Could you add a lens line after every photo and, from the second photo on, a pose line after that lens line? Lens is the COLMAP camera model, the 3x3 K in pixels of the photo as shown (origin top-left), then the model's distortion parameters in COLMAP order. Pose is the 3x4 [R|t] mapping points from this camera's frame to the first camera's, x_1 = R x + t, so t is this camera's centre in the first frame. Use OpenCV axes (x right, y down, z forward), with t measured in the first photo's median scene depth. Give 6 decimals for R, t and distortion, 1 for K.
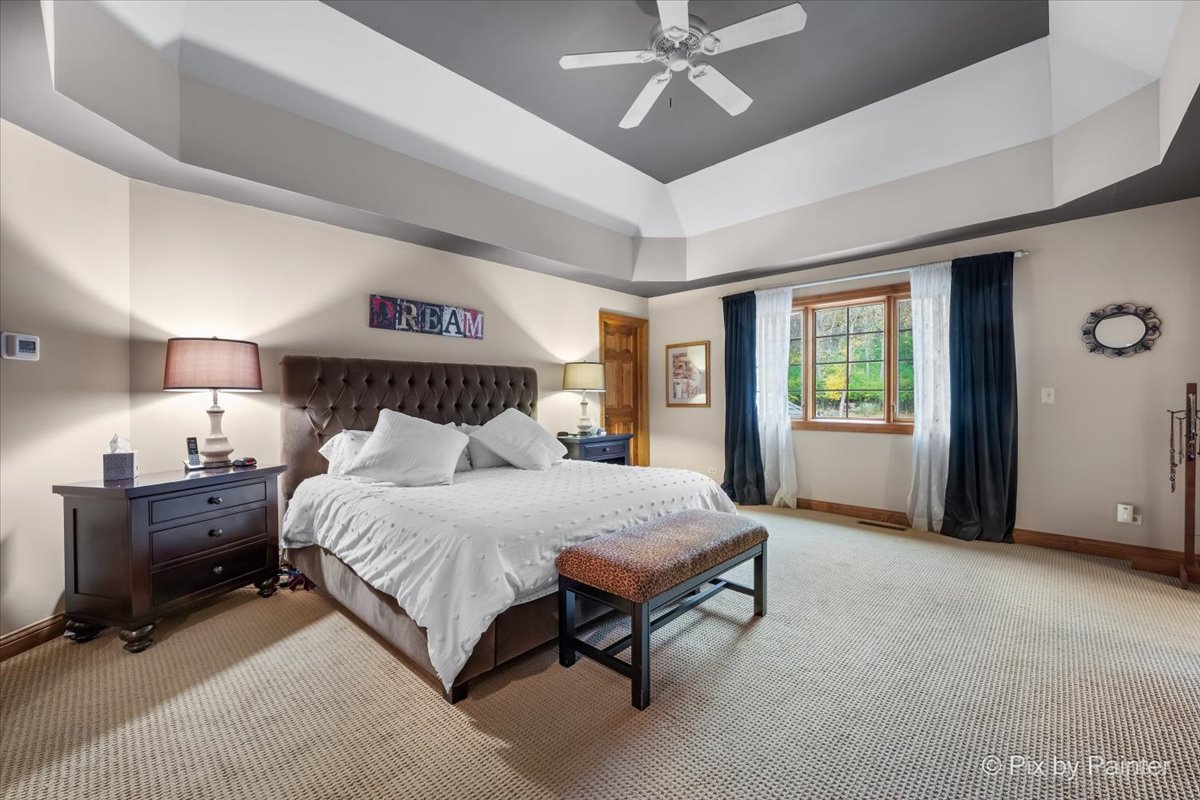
lens RADIAL K [[479.4, 0, 597.2], [0, 479.4, 399.5], [0, 0, 1]] dist [-0.002388, 0.000244]
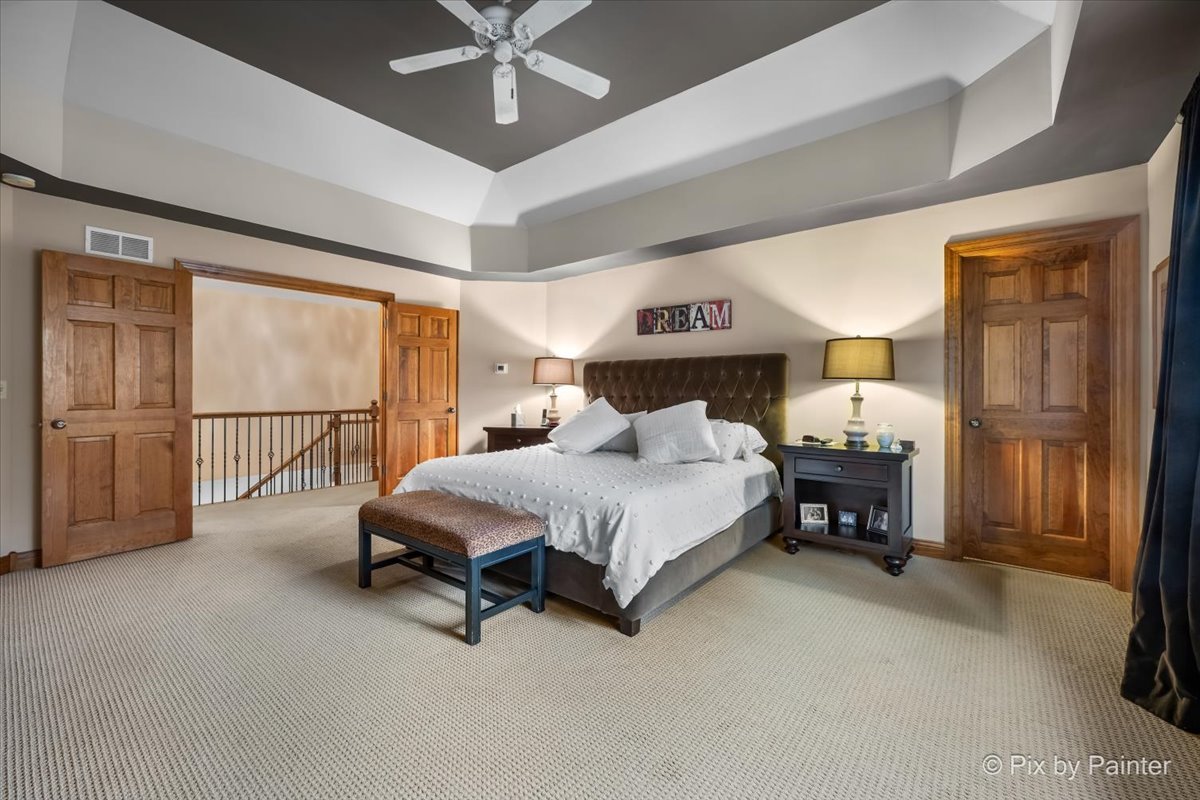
lens RADIAL K [[479.4, 0, 598.5], [0, 479.4, 390.2], [0, 0, 1]] dist [-0.002388, 0.000244]
pose [[0.087561, 0.010433, -0.996104, 0.740802], [-0.003099, 0.999943, 0.010201, -0.011955], [0.996154, 0.002194, 0.087589, 0.697152]]
